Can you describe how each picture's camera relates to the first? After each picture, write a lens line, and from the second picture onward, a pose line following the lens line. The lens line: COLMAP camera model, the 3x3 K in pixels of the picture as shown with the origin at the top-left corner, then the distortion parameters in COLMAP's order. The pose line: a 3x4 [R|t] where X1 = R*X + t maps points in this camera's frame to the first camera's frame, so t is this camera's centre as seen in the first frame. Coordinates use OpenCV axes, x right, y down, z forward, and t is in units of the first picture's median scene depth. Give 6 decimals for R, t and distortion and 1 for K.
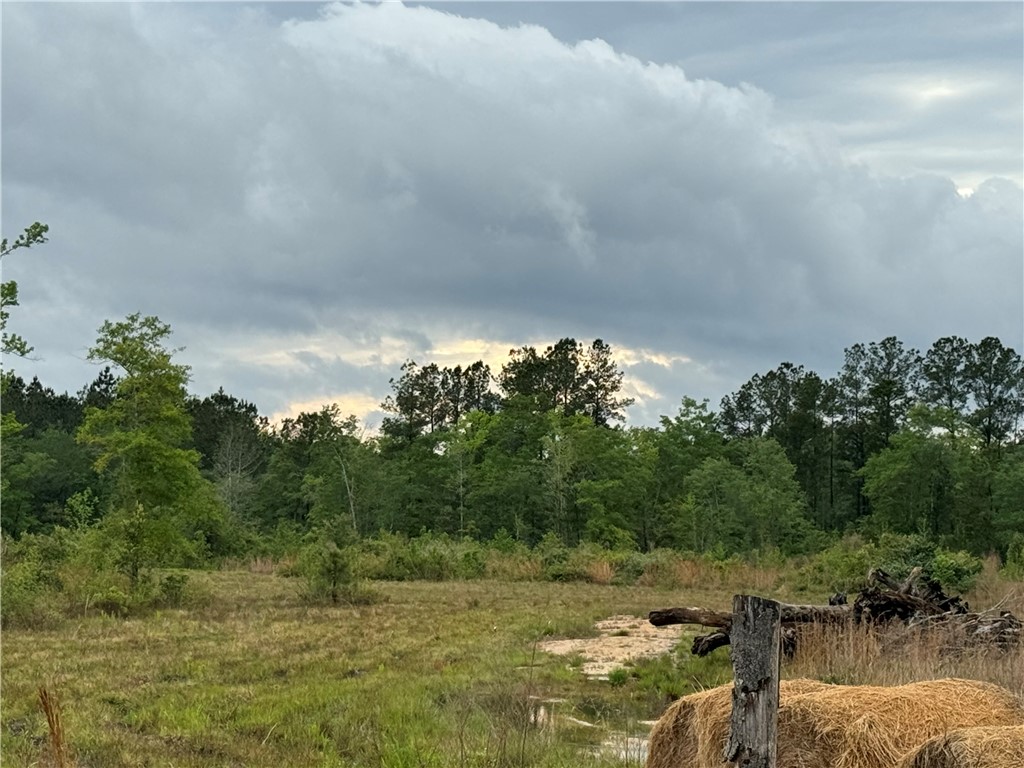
lens RADIAL K [[2612.1, 0, 508.7], [0, 2612.1, 405.3], [0, 0, 1]] dist [0.157285, 0.000000]
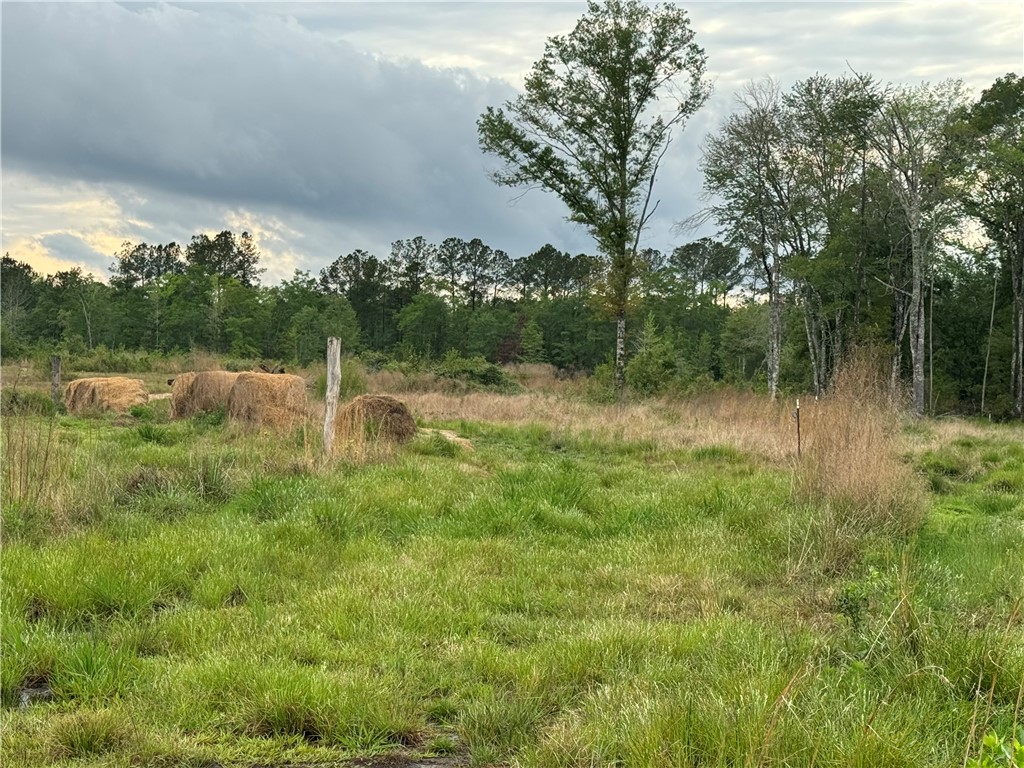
lens RADIAL K [[1783.3, 0, 514.6], [0, 1783.3, 390.7], [0, 0, 1]] dist [0.121418, 0.000000]
pose [[0.986899, 0.015734, 0.160573, 0.023485], [-0.027065, 0.997276, 0.068622, -0.007819], [-0.159056, -0.072069, 0.984636, -0.159059]]
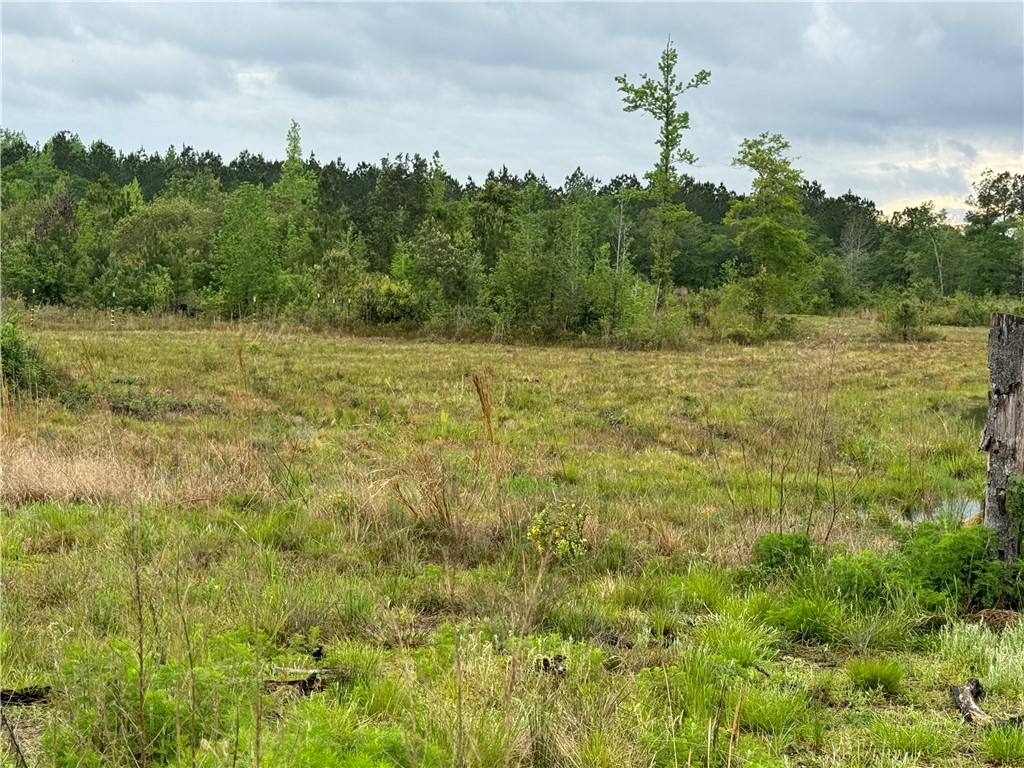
lens RADIAL K [[1783.3, 0, 512.1], [0, 1783.3, 398.3], [0, 0, 1]] dist [0.121418, 0.000000]
pose [[0.955201, 0.035860, -0.293777, 0.006132], [-0.003963, 0.994093, 0.108458, 0.001194], [0.295931, -0.102435, 0.949701, 0.007991]]
